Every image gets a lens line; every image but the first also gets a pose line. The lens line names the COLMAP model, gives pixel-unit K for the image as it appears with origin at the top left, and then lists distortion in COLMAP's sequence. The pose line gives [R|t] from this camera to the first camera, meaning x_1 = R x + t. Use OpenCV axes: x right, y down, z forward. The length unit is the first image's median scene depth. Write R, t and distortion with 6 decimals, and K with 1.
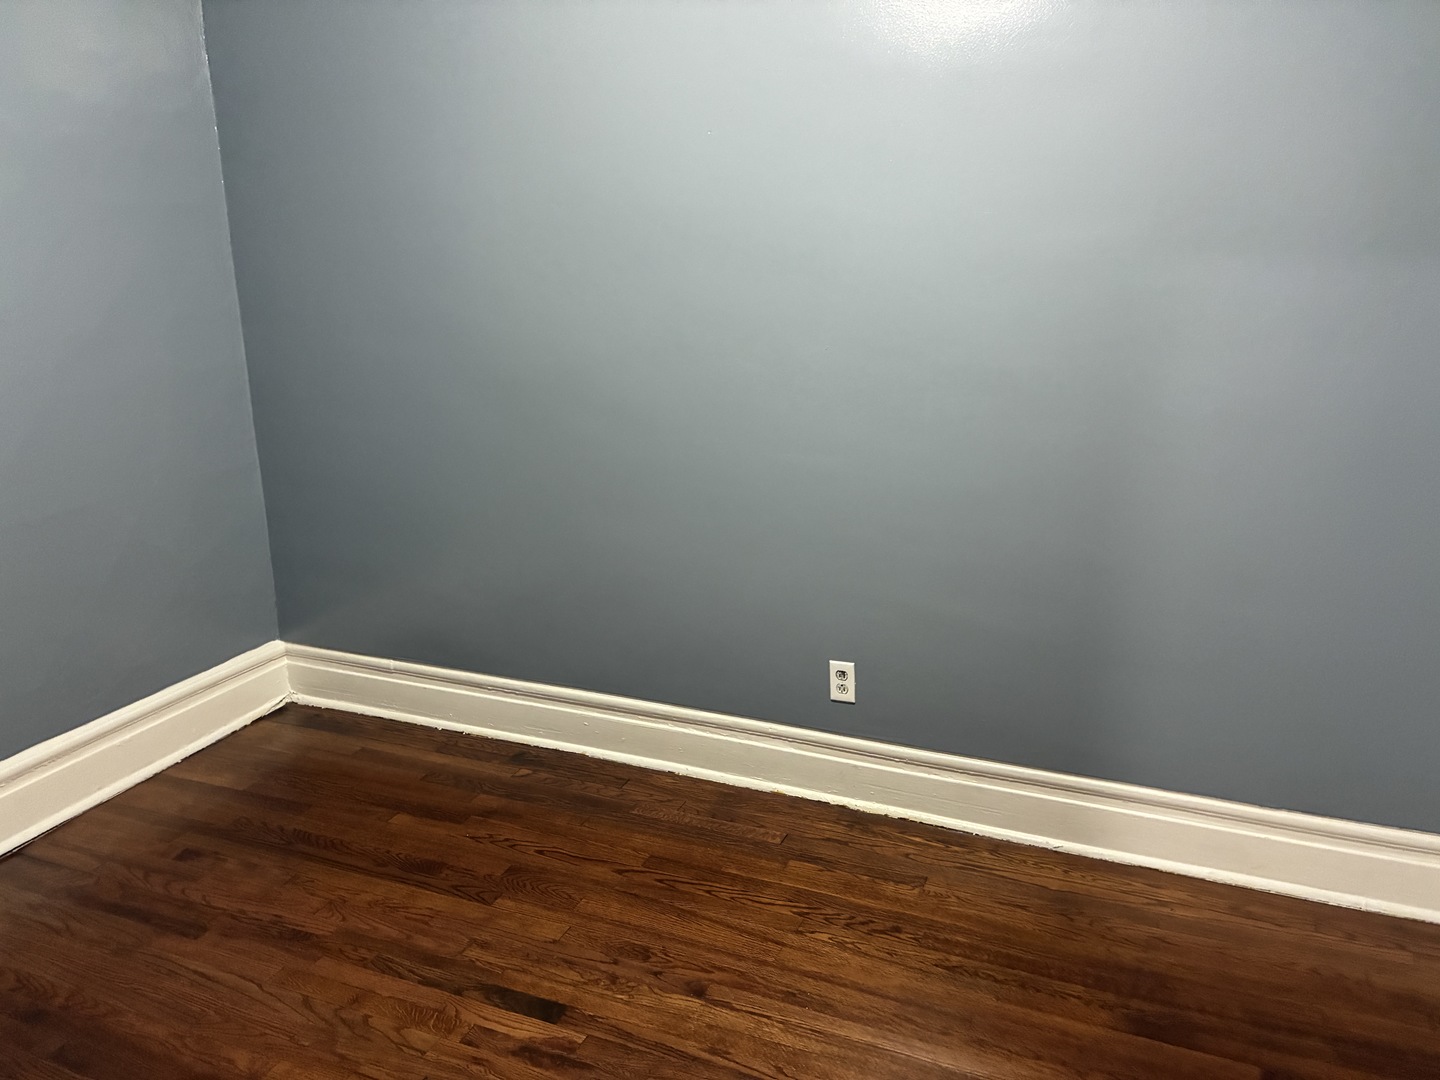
lens RADIAL K [[1099.9, 0, 717.9], [0, 1099.9, 537.0], [0, 0, 1]] dist [0.130557, -0.161939]
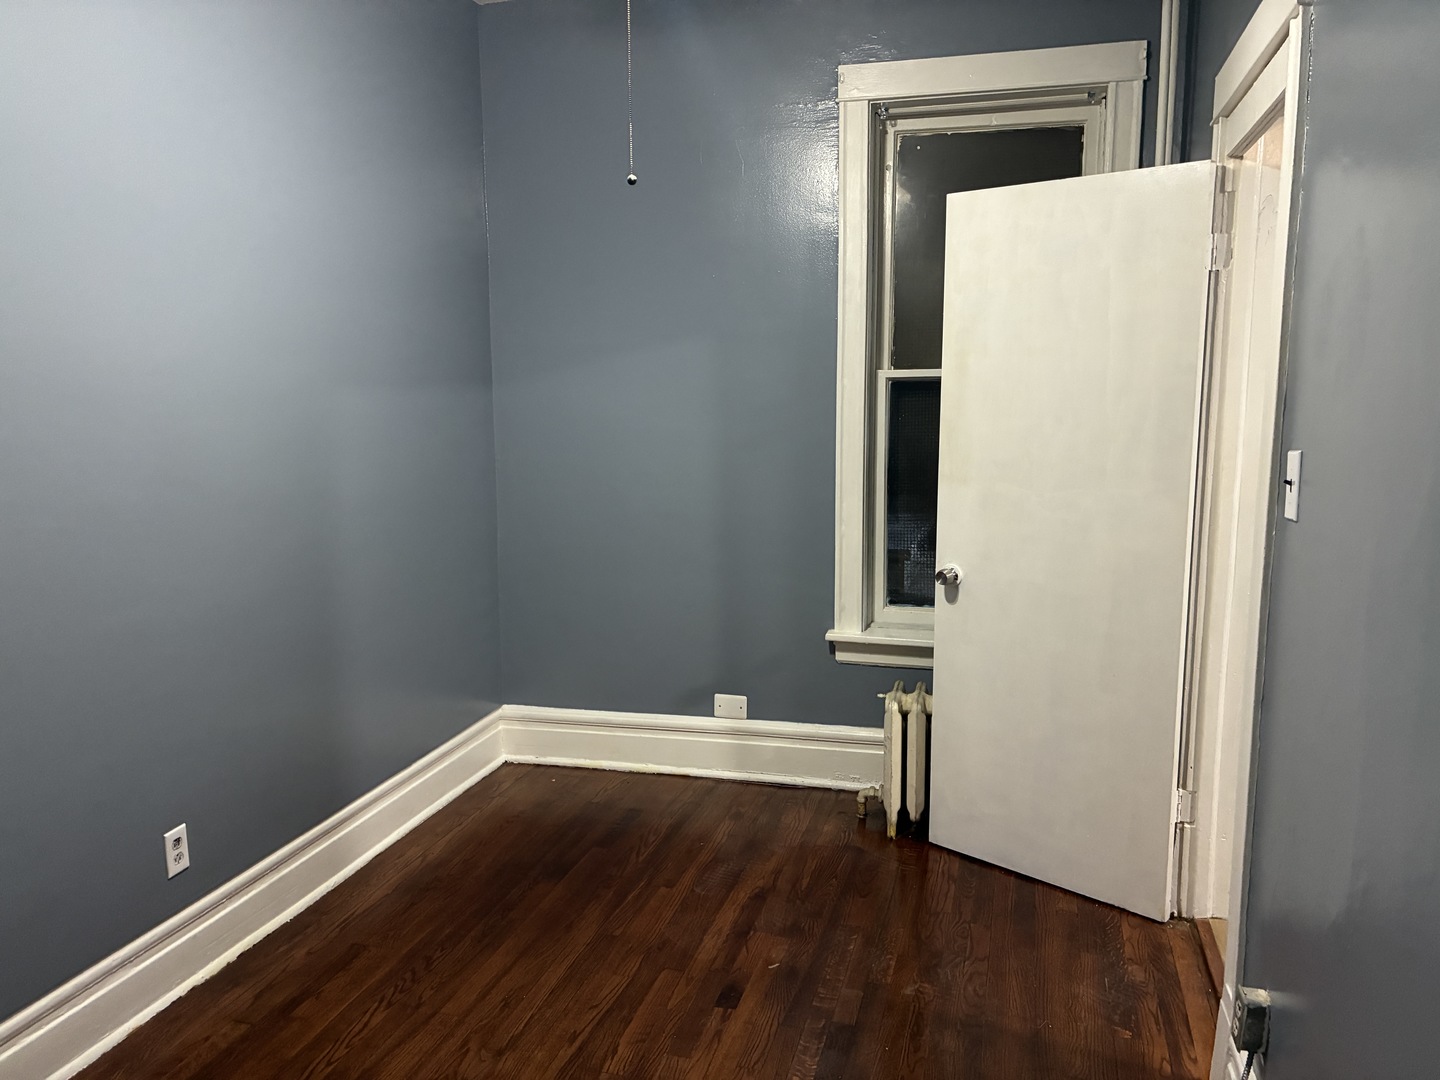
lens RADIAL K [[1099.9, 0, 717.9], [0, 1099.9, 537.0], [0, 0, 1]] dist [0.130557, -0.161939]
pose [[-0.112876, -0.135408, 0.984339, -0.854213], [0.266010, 0.950389, 0.161242, -0.151706], [-0.957339, 0.280045, -0.071257, 0.601260]]
